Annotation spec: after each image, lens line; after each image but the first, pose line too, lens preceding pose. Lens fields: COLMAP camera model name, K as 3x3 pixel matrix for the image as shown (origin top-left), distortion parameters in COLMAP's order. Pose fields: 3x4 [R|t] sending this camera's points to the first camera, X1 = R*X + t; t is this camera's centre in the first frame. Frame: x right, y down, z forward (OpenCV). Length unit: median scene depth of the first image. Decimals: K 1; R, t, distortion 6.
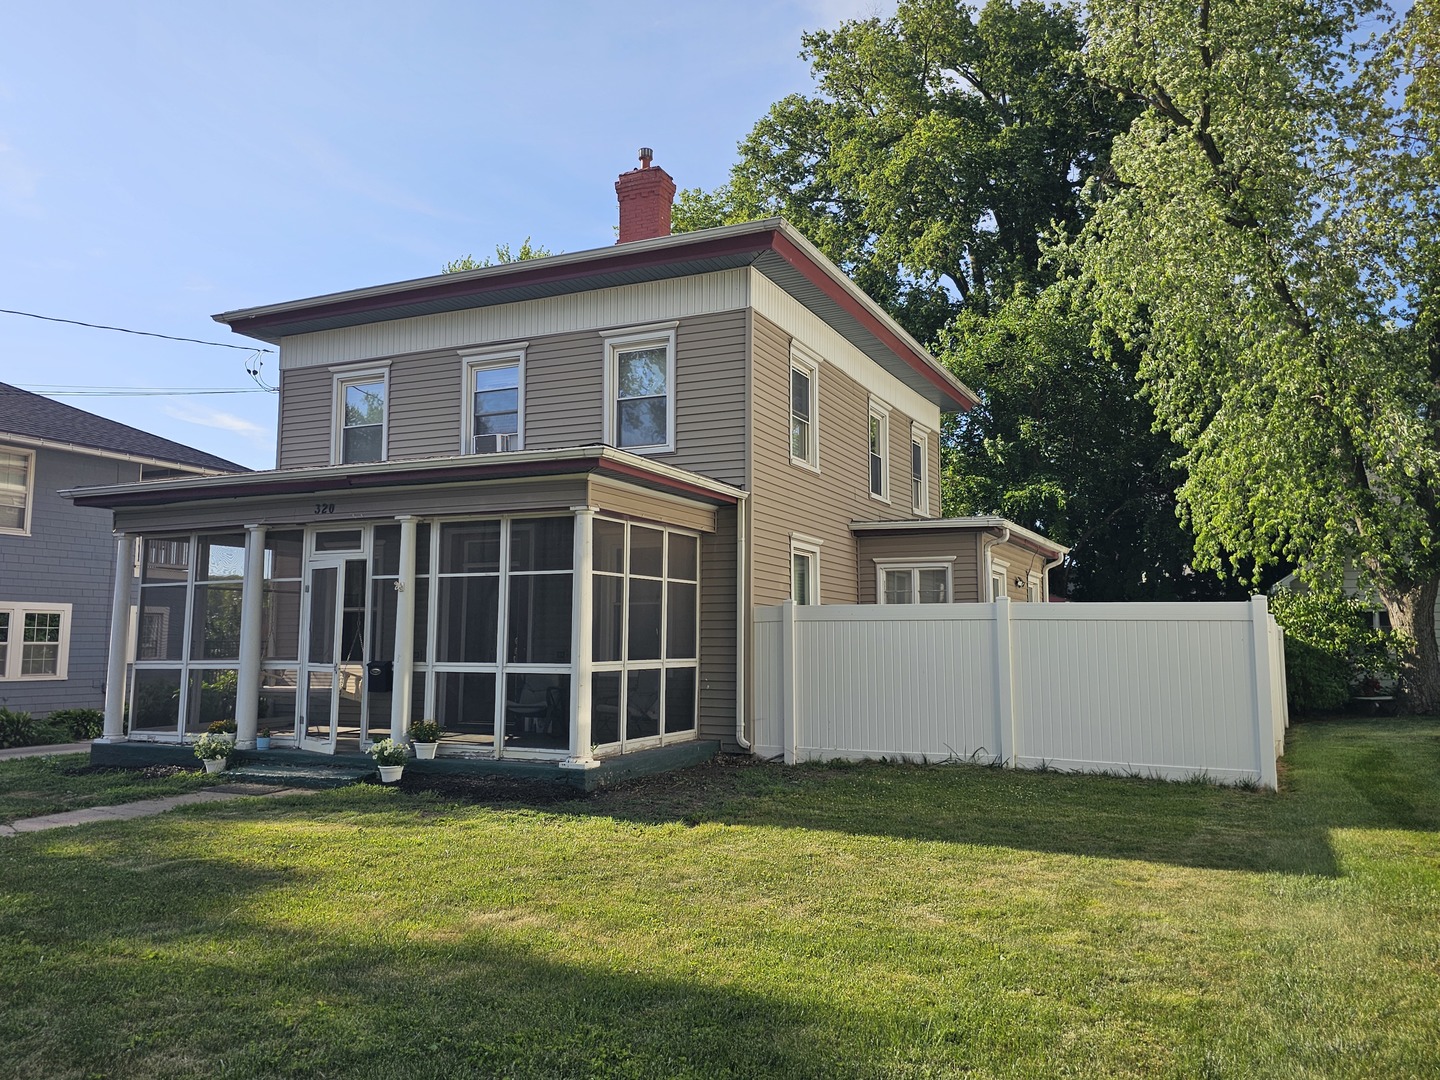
lens RADIAL K [[1043.1, 0, 726.4], [0, 1043.1, 512.0], [0, 0, 1]] dist [0.094445, -0.005556]
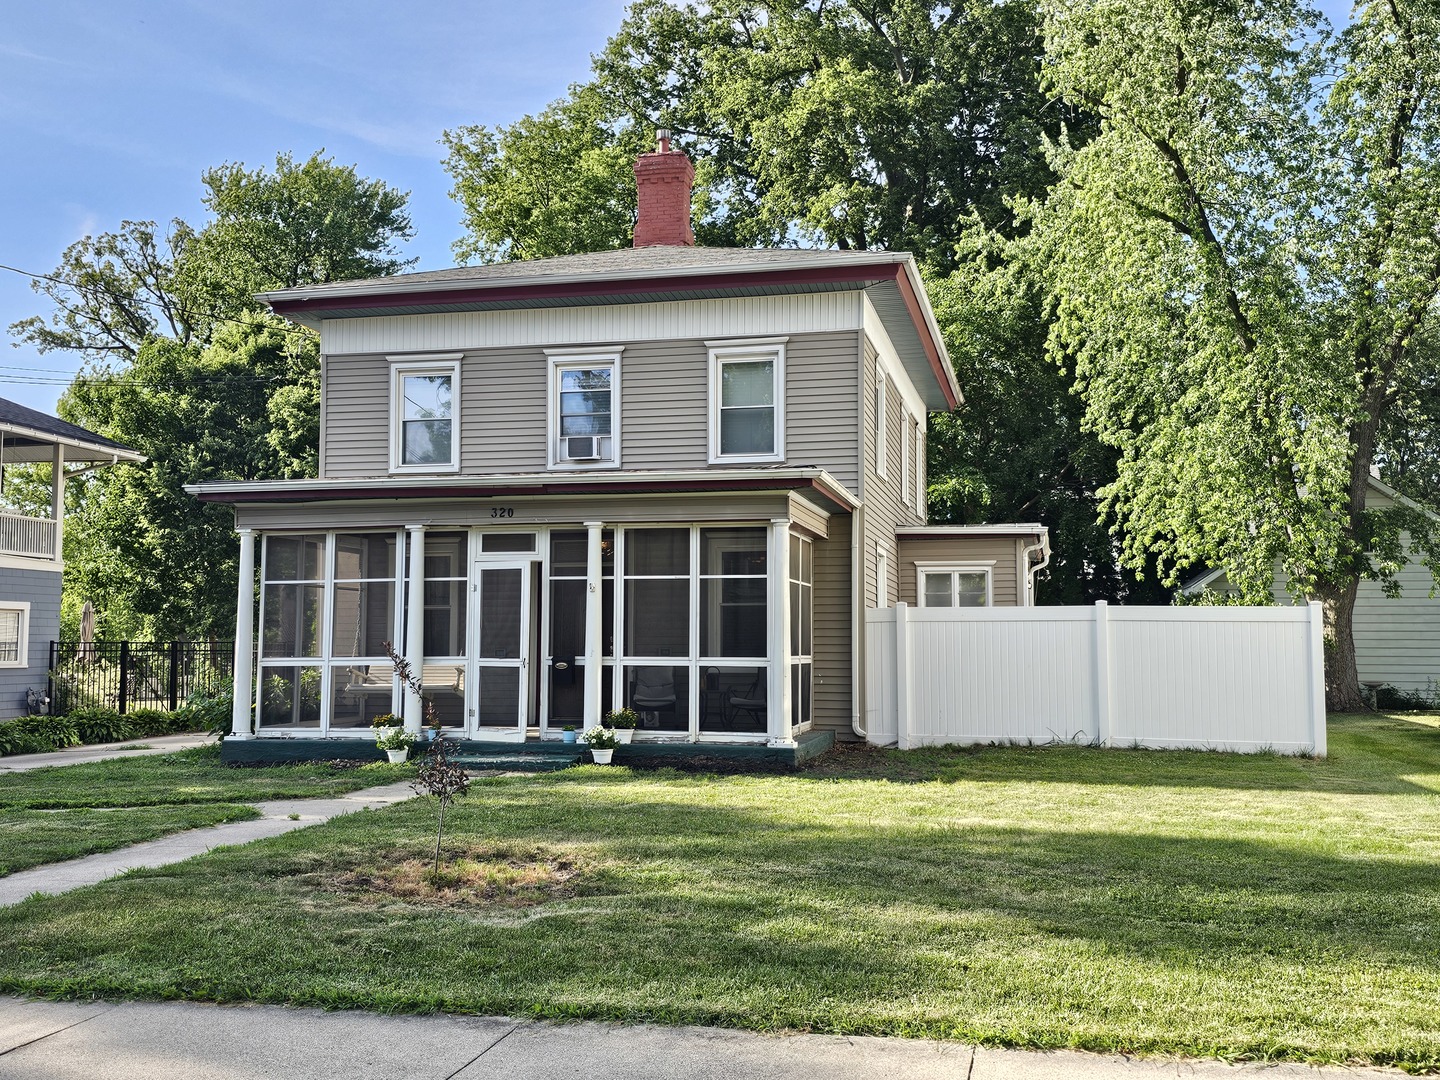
lens RADIAL K [[1223.3, 0, 779.7], [0, 1223.3, 538.2], [0, 0, 1]] dist [0.136795, 0.001666]
pose [[0.981116, 0.015556, 0.192793, -0.328849], [-0.022201, 0.999230, 0.032352, -0.022489], [-0.192141, -0.036021, 0.980706, -0.246159]]
